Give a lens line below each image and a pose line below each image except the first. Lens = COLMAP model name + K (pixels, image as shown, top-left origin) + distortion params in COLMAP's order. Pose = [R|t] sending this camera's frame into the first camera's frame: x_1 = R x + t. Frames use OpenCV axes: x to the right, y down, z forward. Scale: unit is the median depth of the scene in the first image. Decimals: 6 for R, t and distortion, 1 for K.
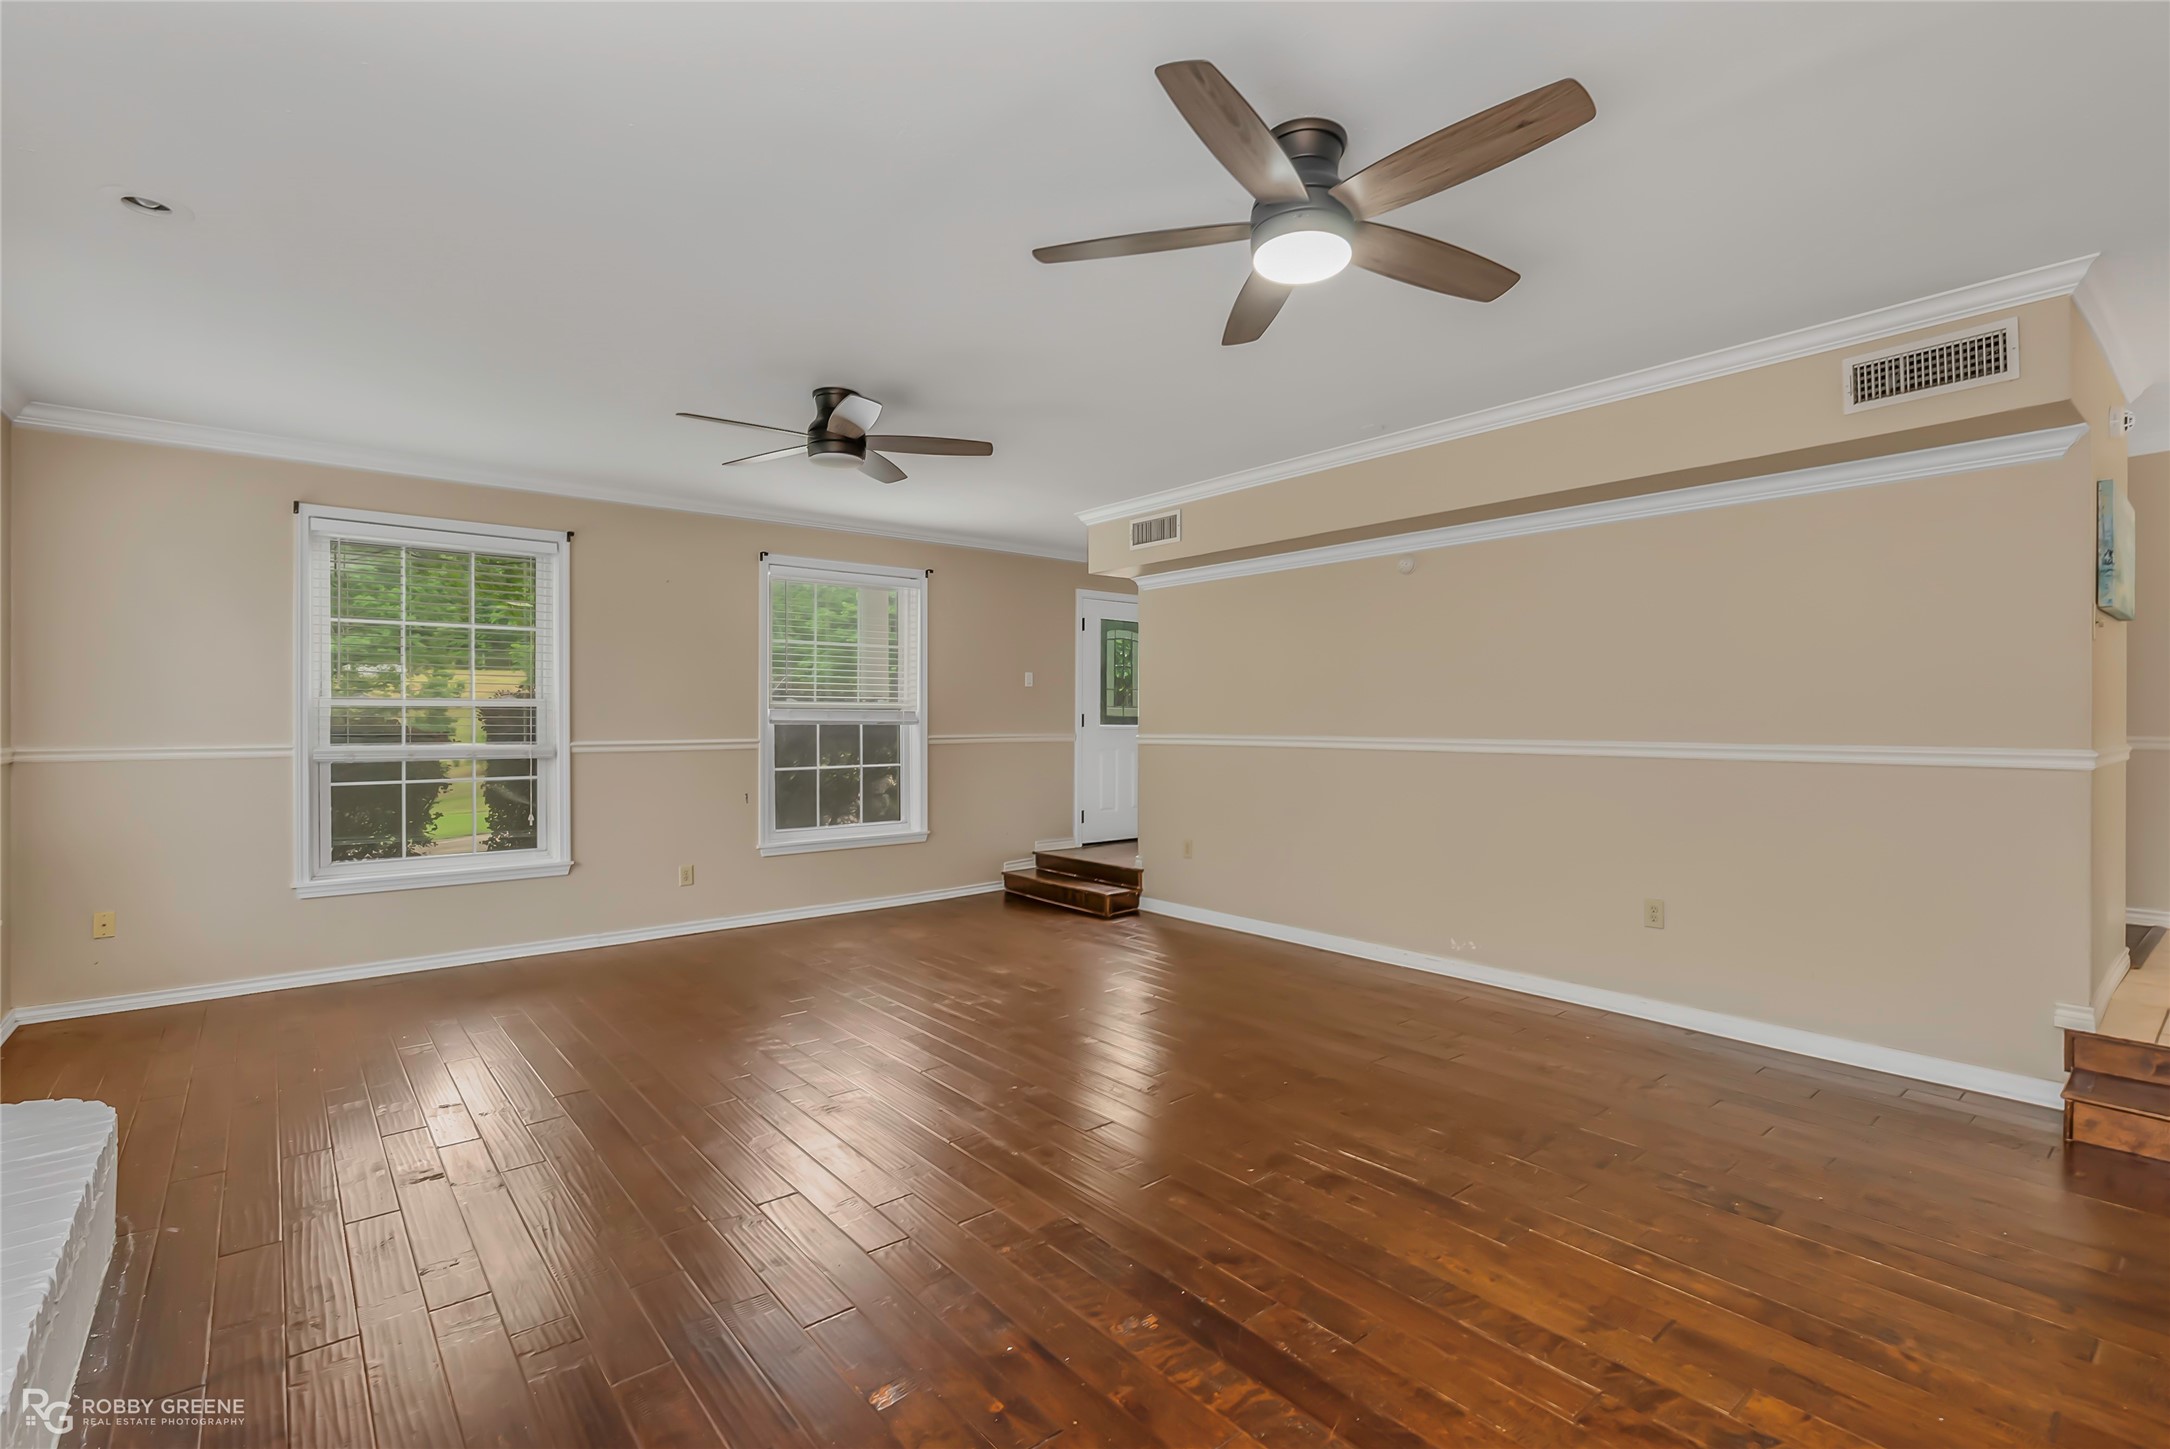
lens RADIAL K [[1003.1, 0, 1087.9], [0, 1003.1, 713.4], [0, 0, 1]] dist [-0.003009, 0.000457]
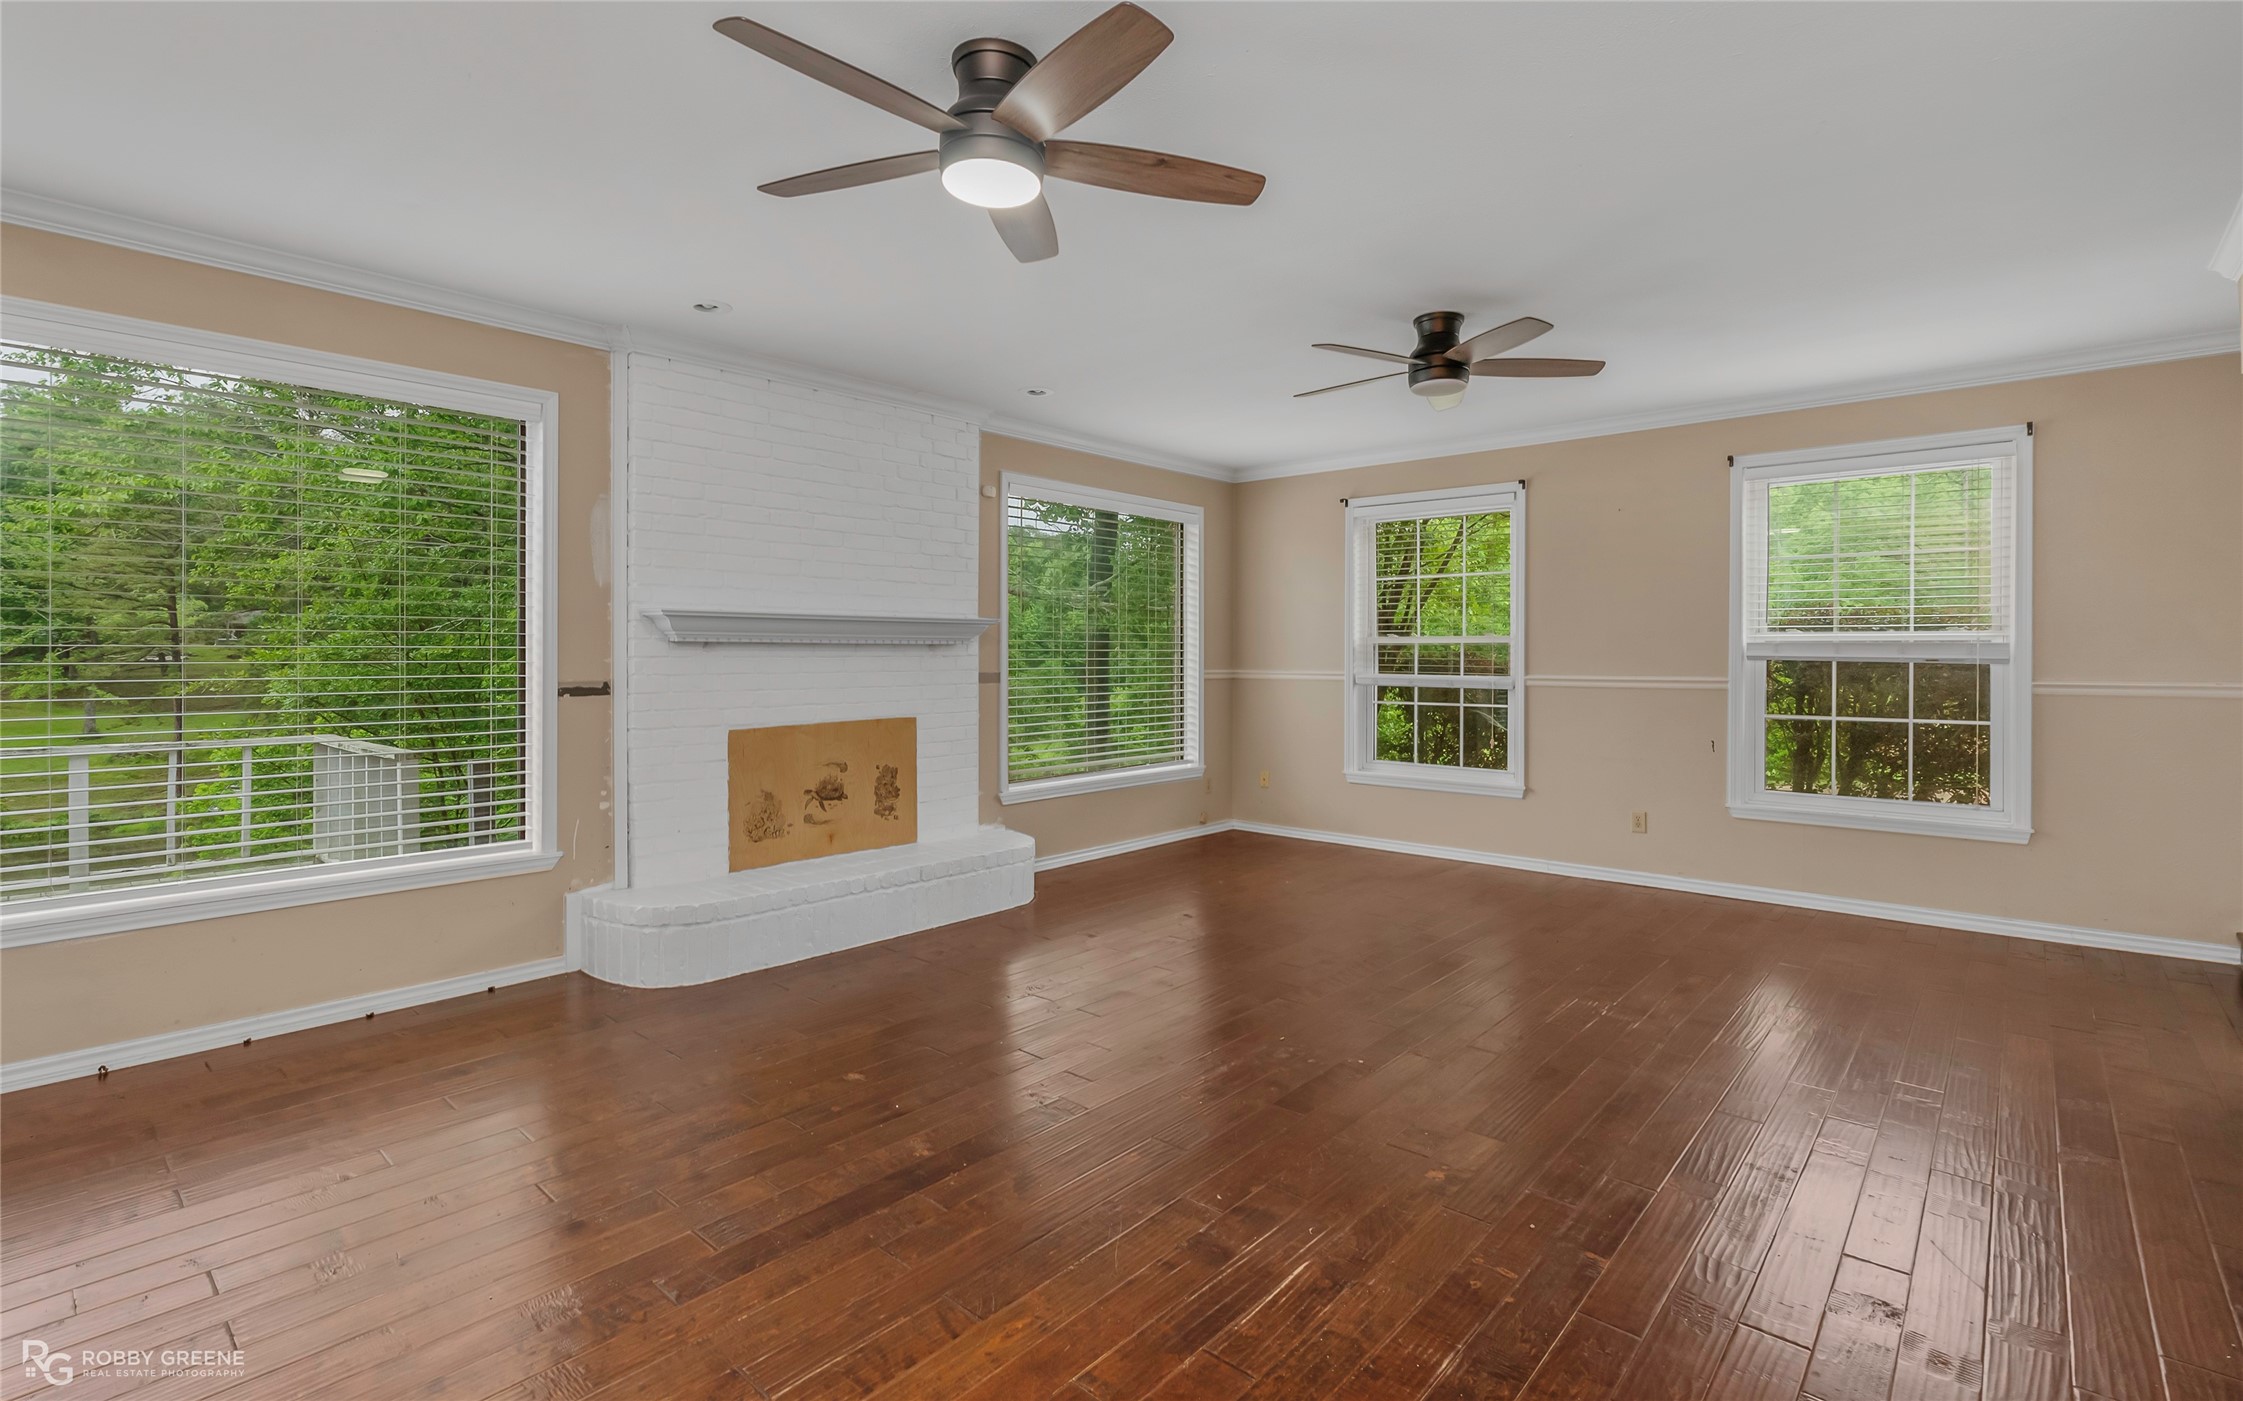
lens RADIAL K [[1026.8, 0, 1115.0], [0, 1026.8, 661.2], [0, 0, 1]] dist [-0.017424, 0.000056]
pose [[0.138033, 0.008301, -0.990393, 0.544804], [0.003821, 0.999953, 0.008914, 0.002121], [0.990420, -0.005014, 0.137994, 0.442204]]
